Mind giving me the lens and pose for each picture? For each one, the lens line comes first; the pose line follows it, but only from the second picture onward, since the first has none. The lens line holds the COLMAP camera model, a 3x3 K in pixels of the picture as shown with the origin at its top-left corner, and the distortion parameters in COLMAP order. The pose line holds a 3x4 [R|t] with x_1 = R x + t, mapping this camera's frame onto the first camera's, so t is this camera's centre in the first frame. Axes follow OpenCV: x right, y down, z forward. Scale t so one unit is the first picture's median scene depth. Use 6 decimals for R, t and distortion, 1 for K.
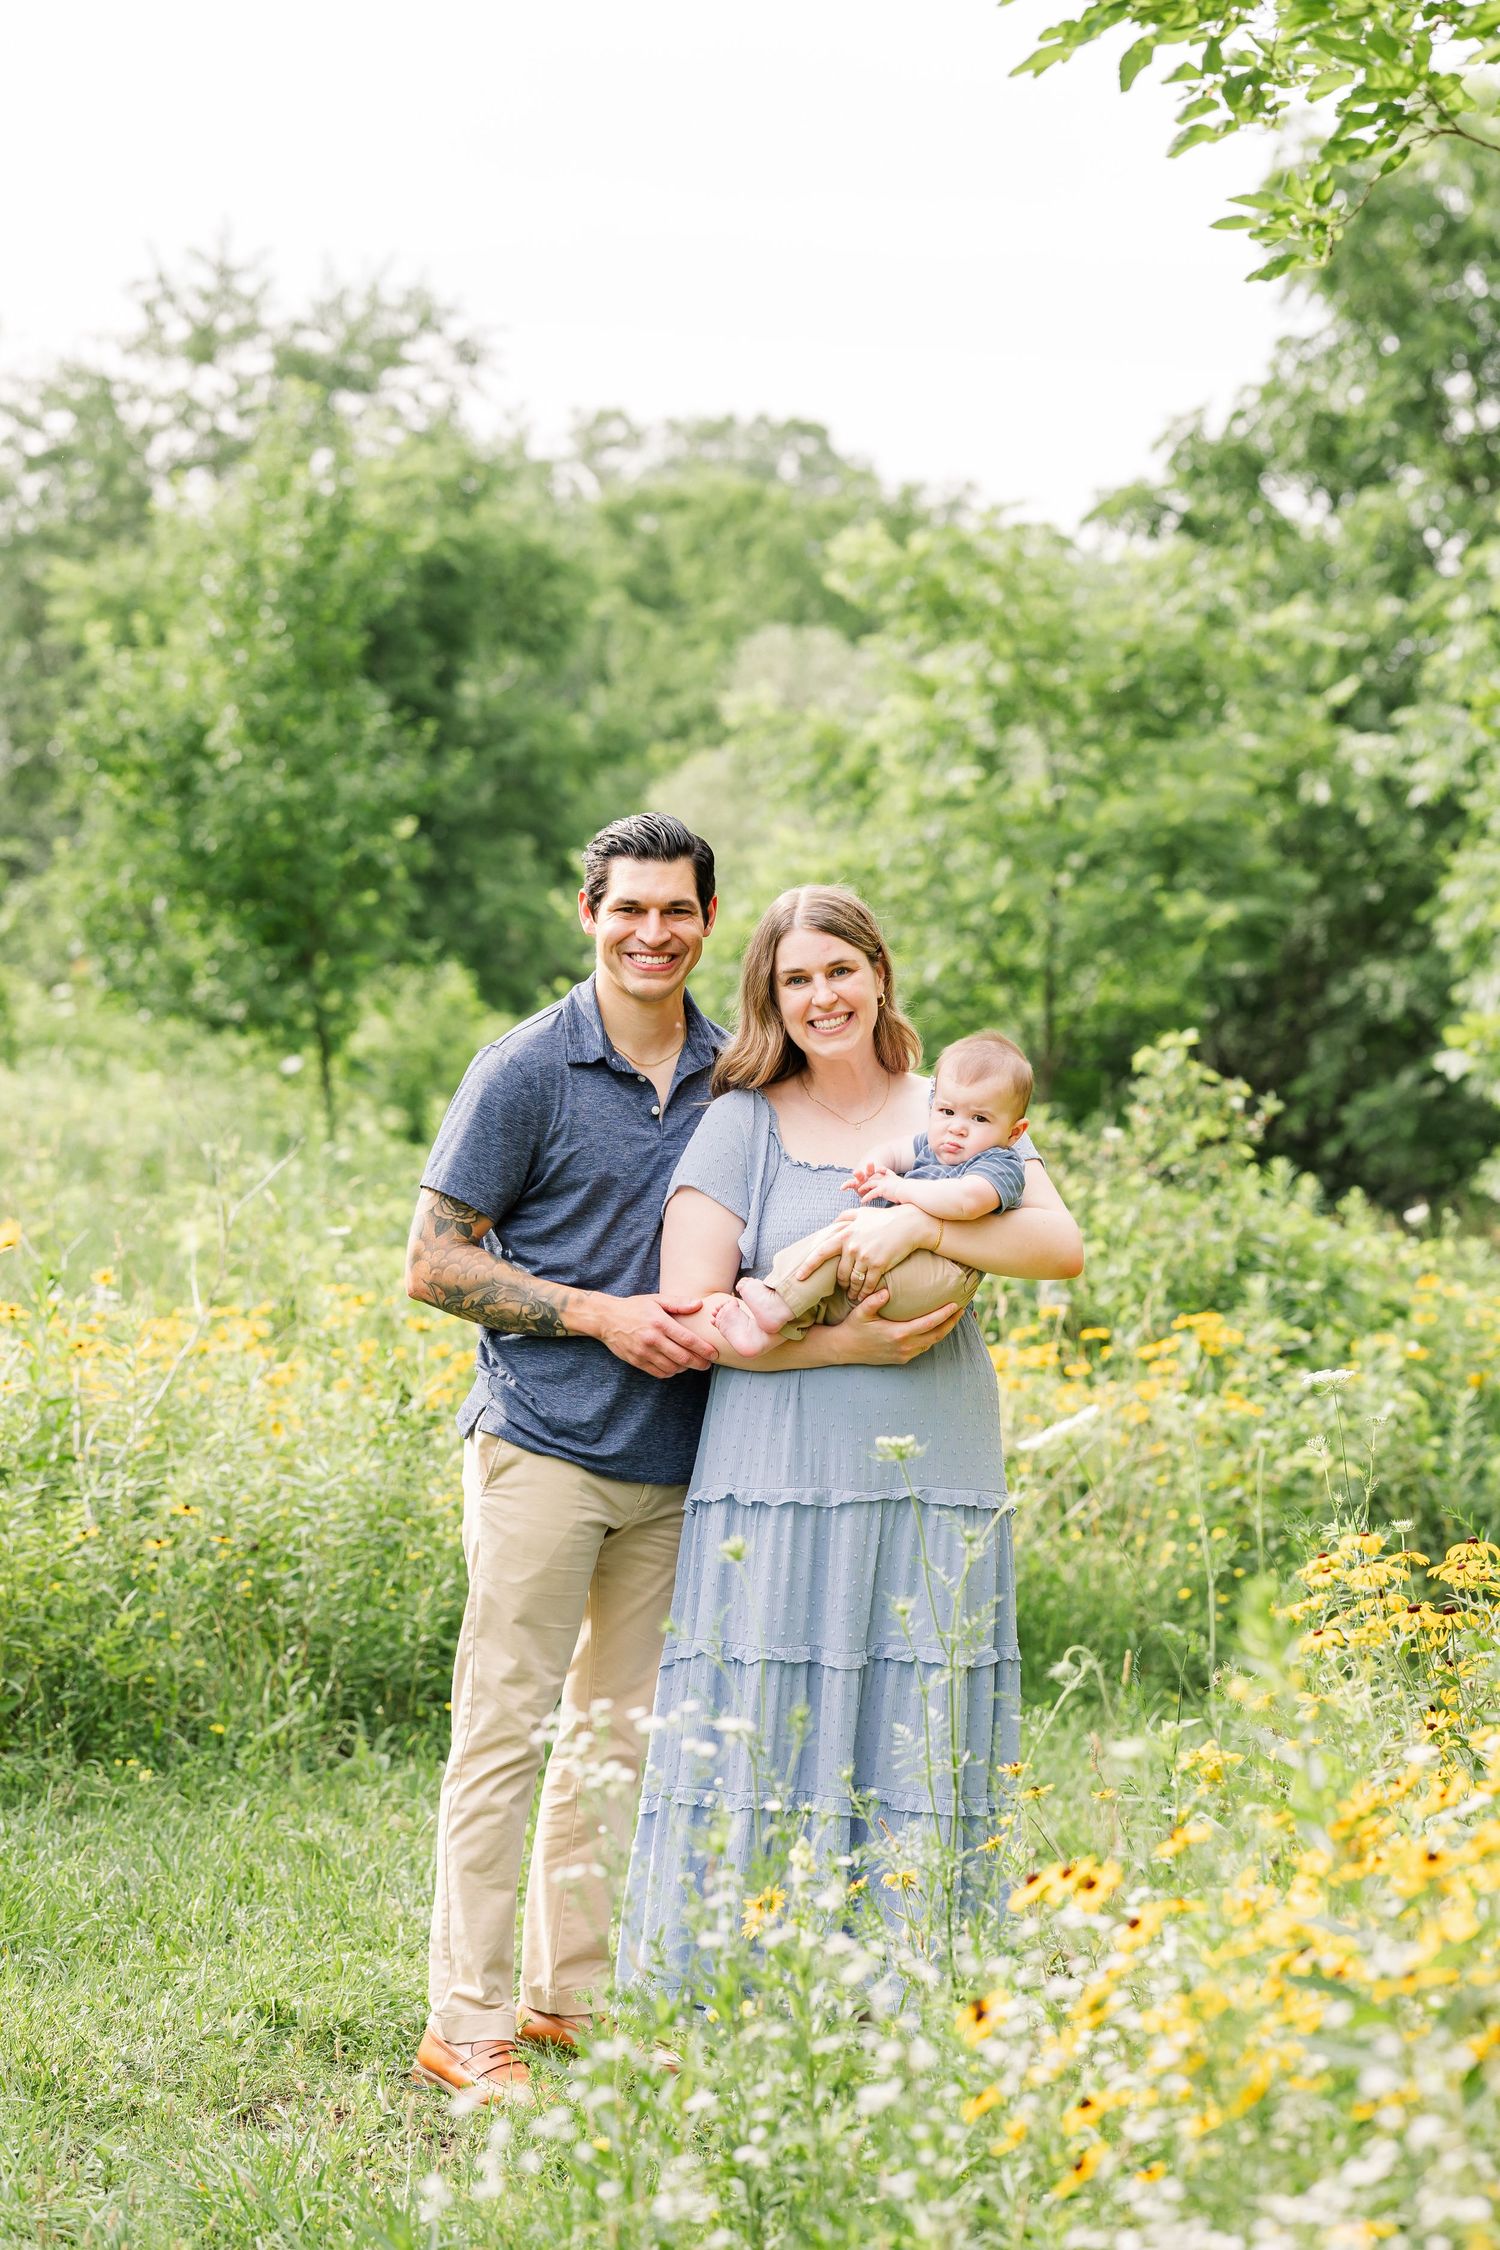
lens RADIAL K [[5903.7, 0, 819.5], [0, 5903.7, 1127.3], [0, 0, 1]] dist [-0.011656, 0.837058]
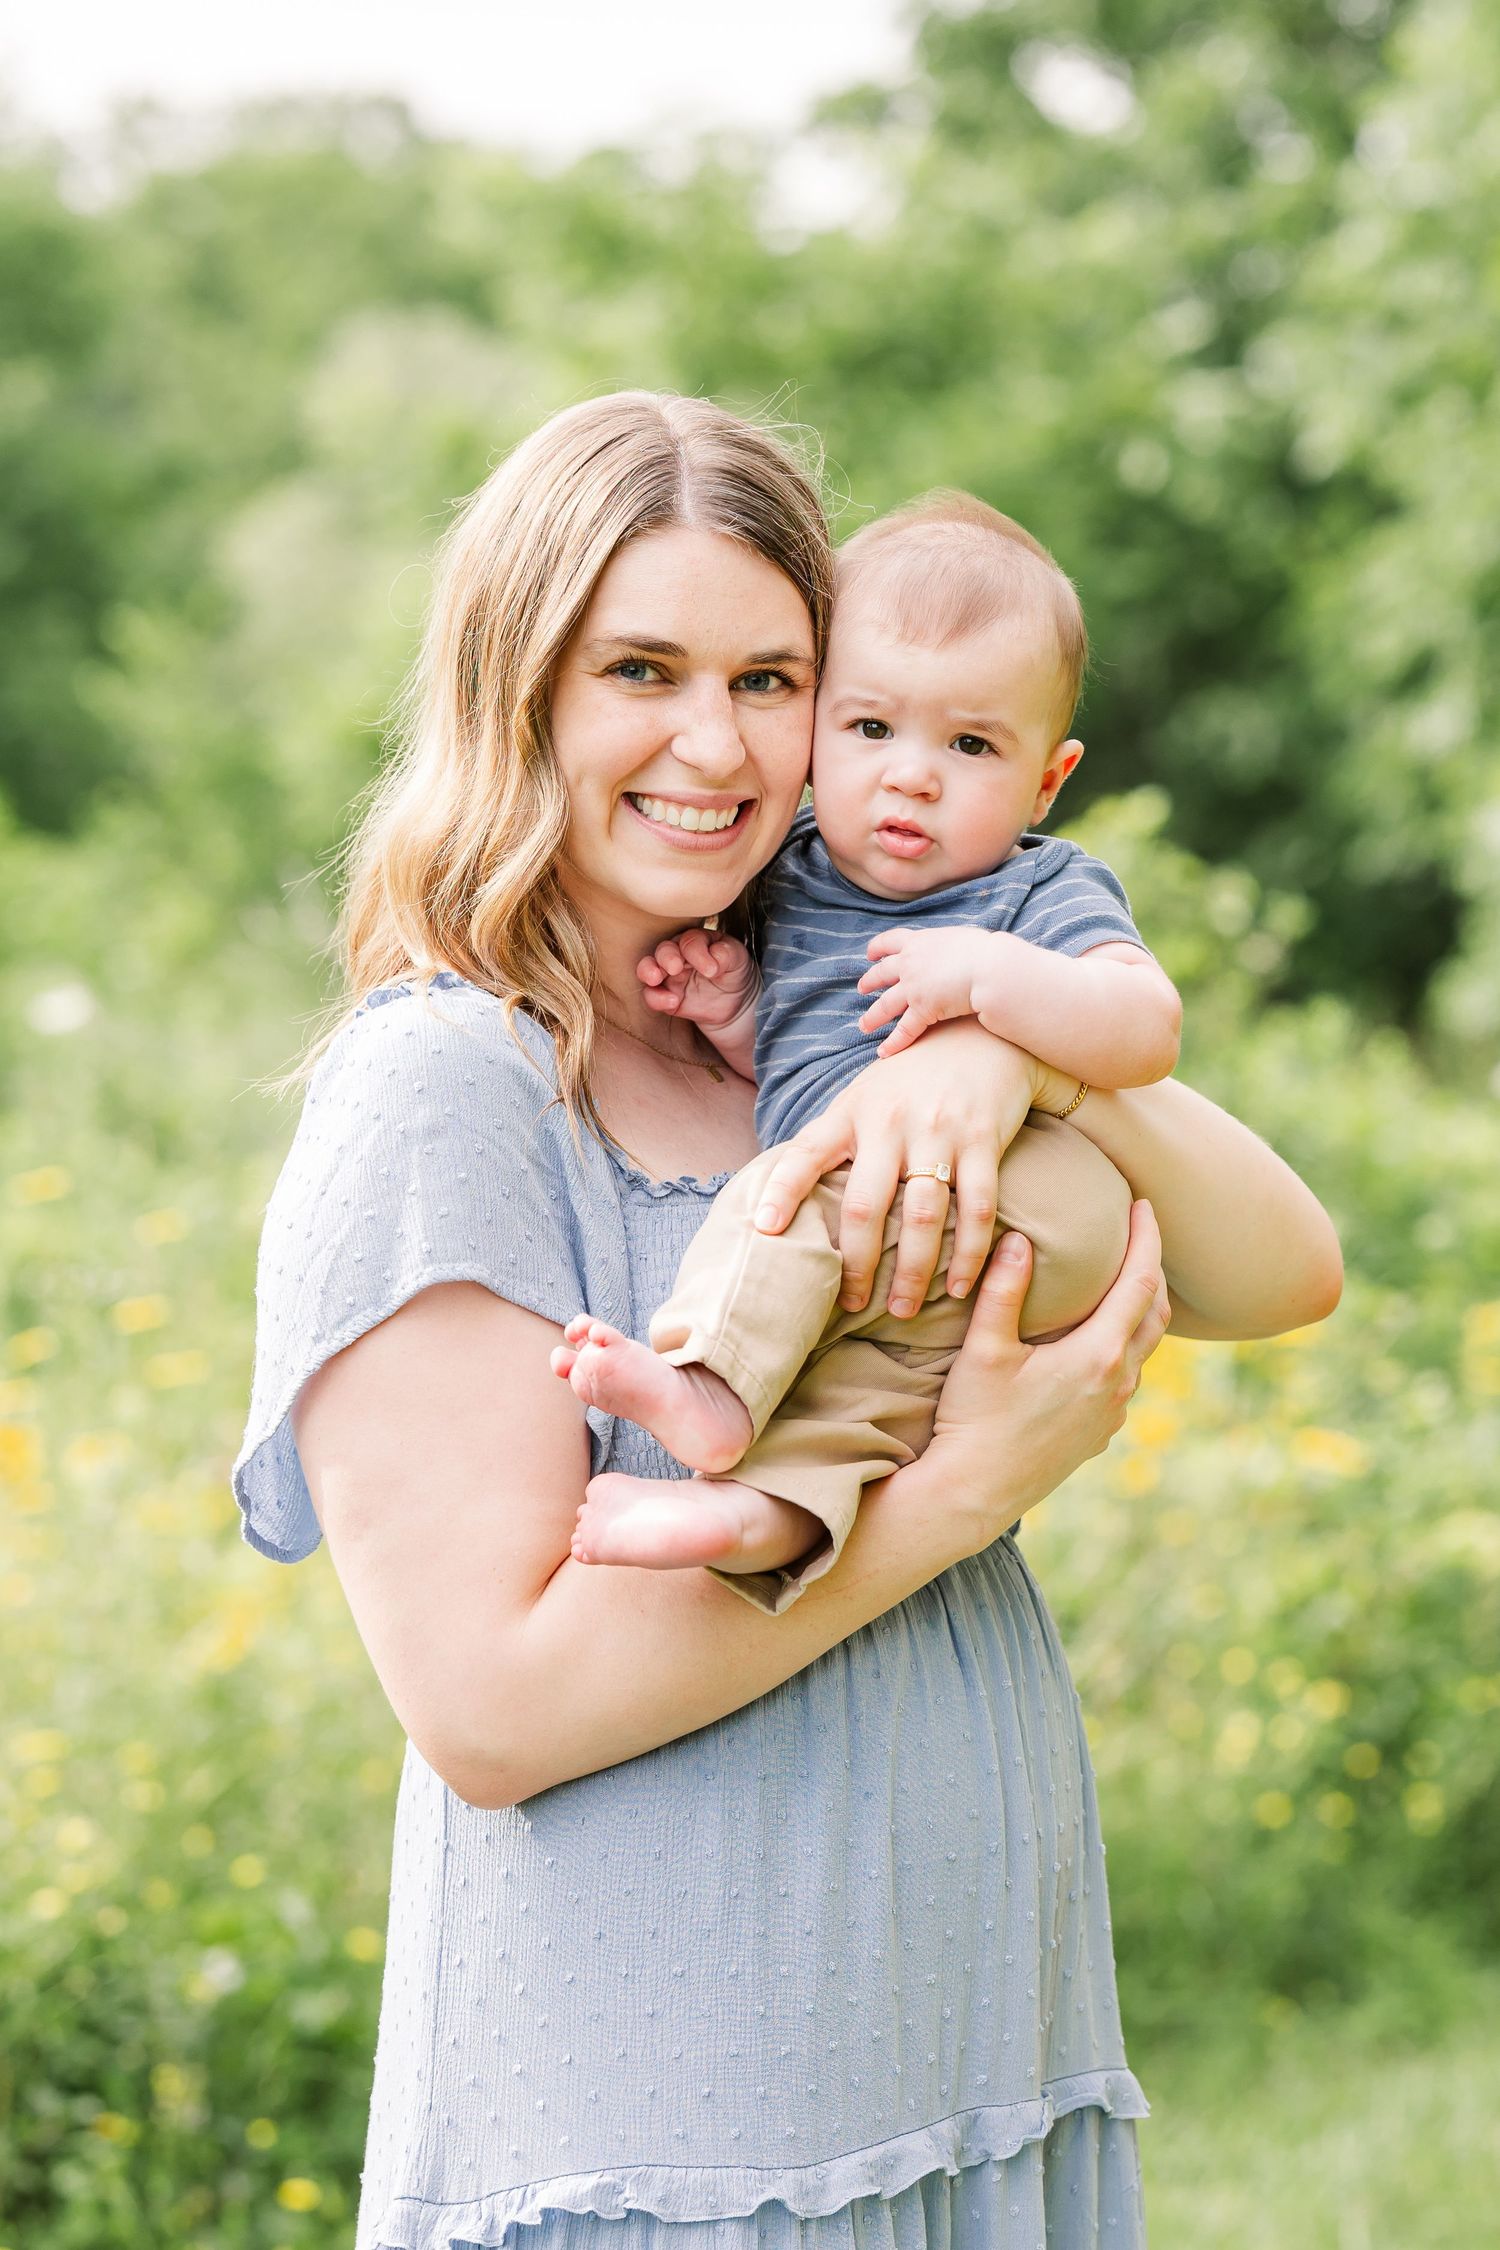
lens RADIAL K [[7360.7, 0, 750.0], [0, 7360.7, 1125.0], [0, 0, 1]] dist [-0.695964, -0.183515]
pose [[0.997653, -0.055795, 0.039704, -0.003171], [0.054851, 0.998194, 0.024481, -0.001144], [-0.040998, -0.022246, 0.998912, 0.111801]]
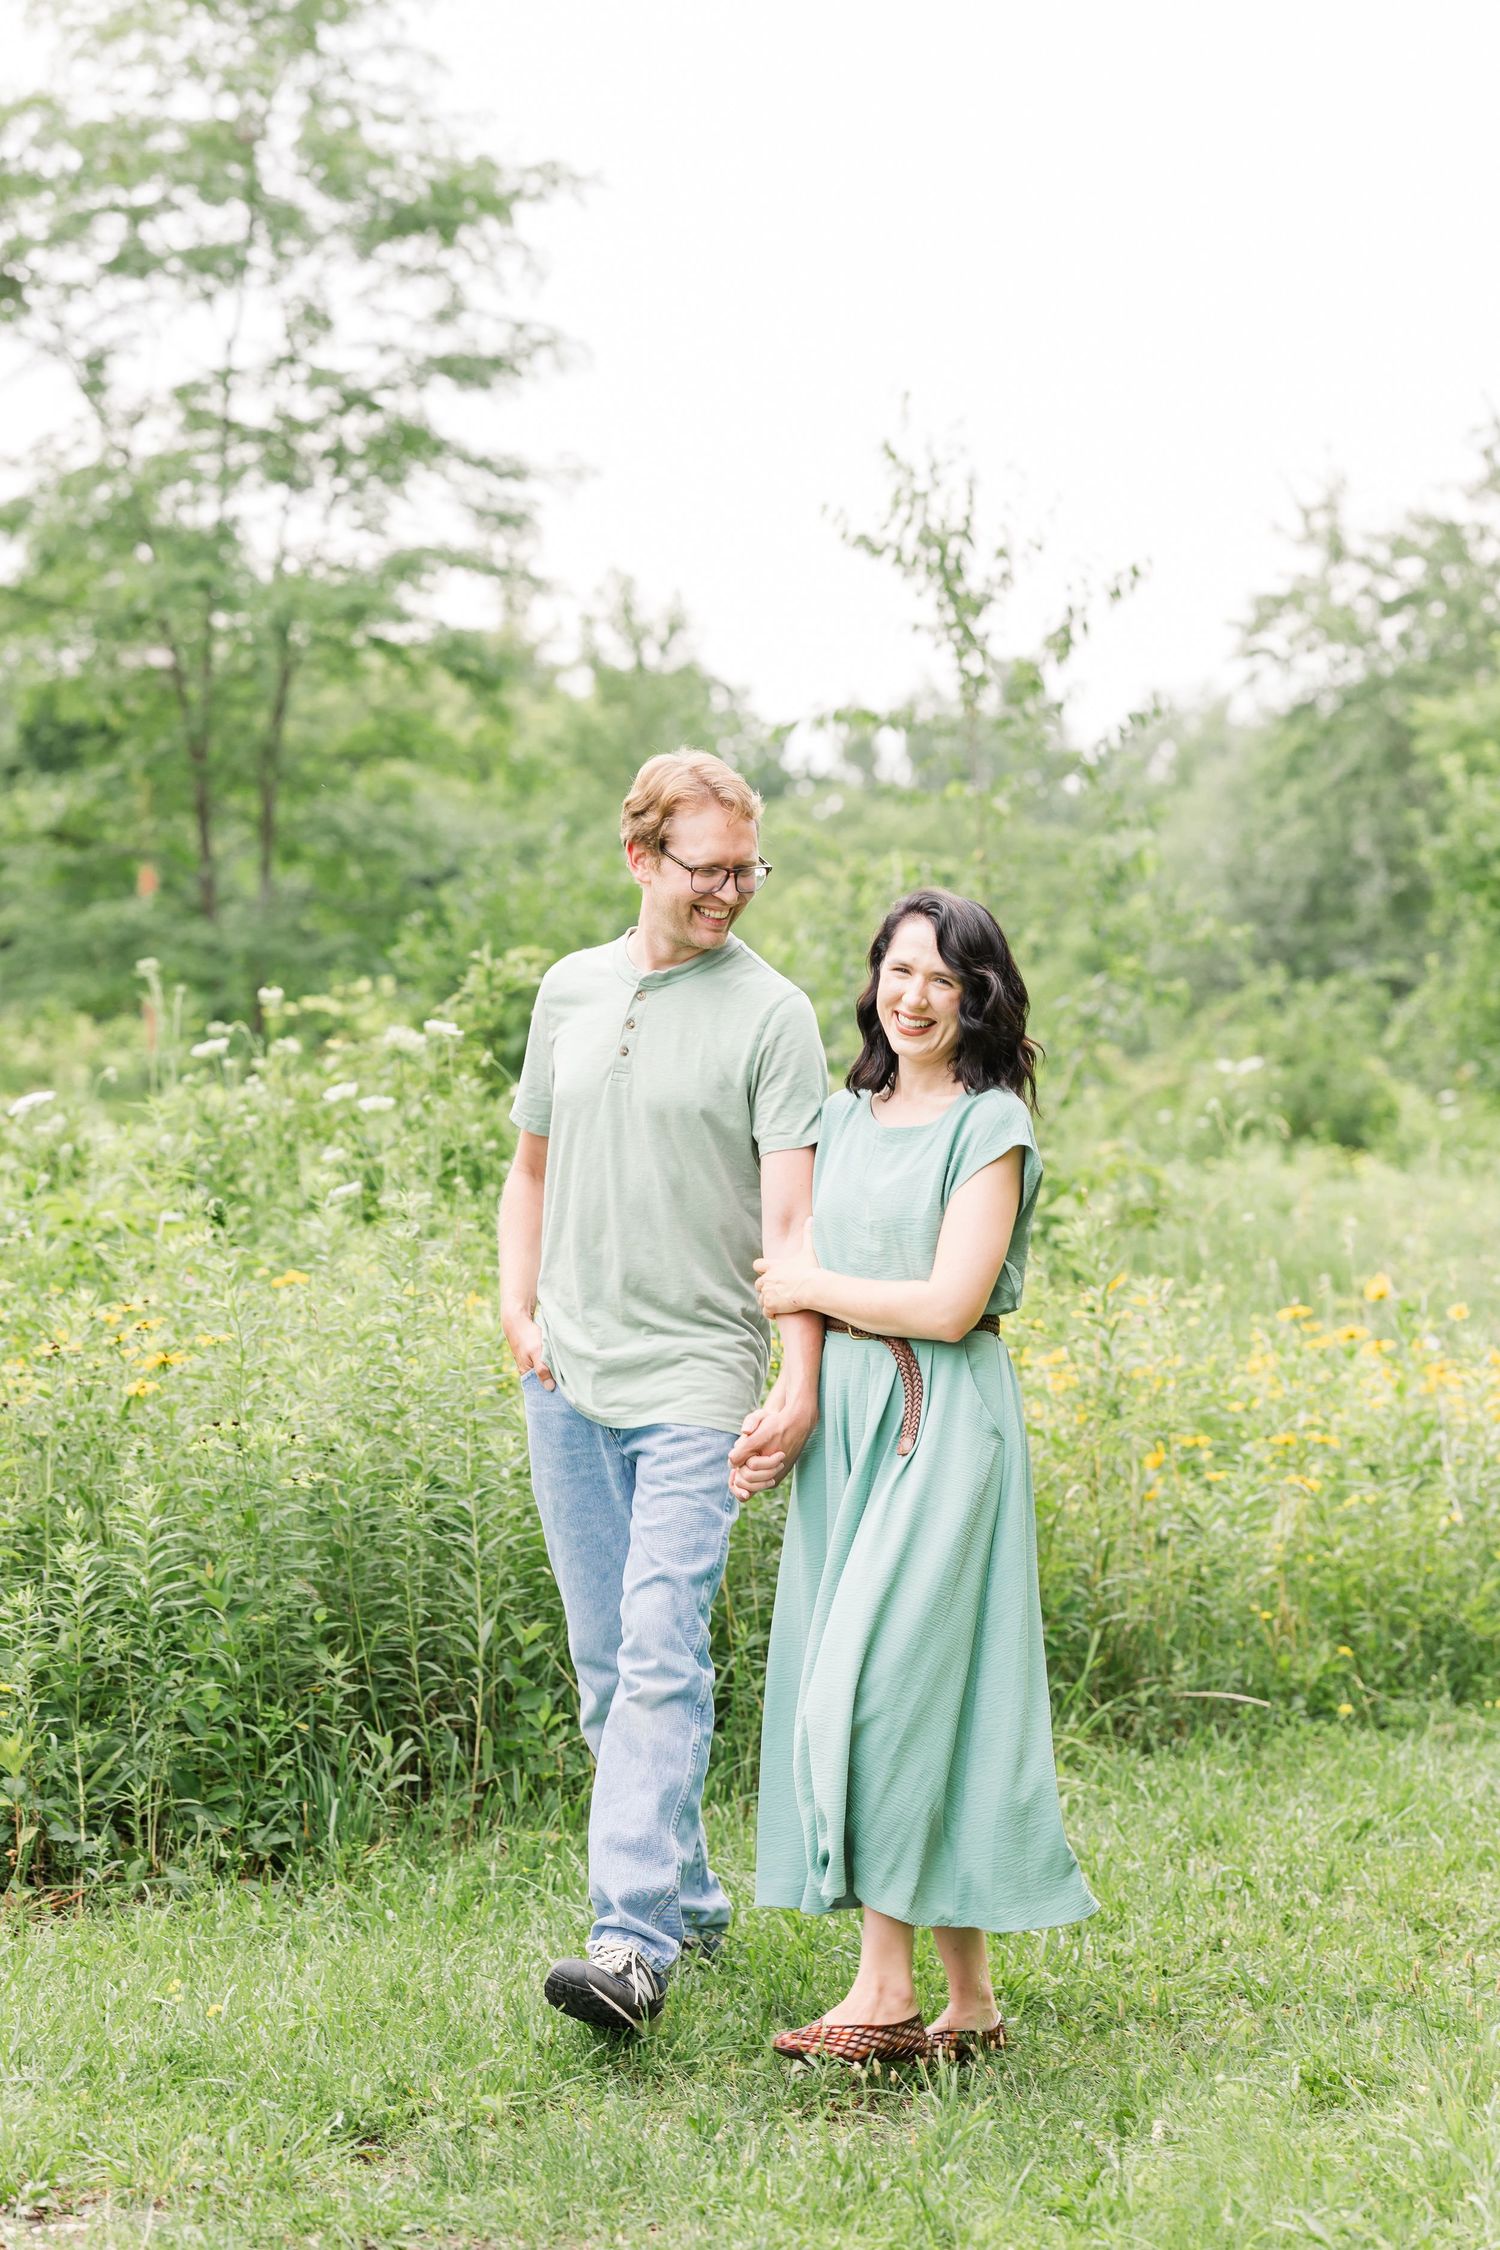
lens RADIAL K [[5726.8, 0, 745.4], [0, 5726.8, 1122.5], [0, 0, 1]] dist [-0.065290, 0.560251]
pose [[0.965645, -0.070938, -0.249996, 0.009613], [0.065796, 0.997415, -0.028880, 0.003677], [0.251399, 0.011440, 0.967816, -0.046188]]
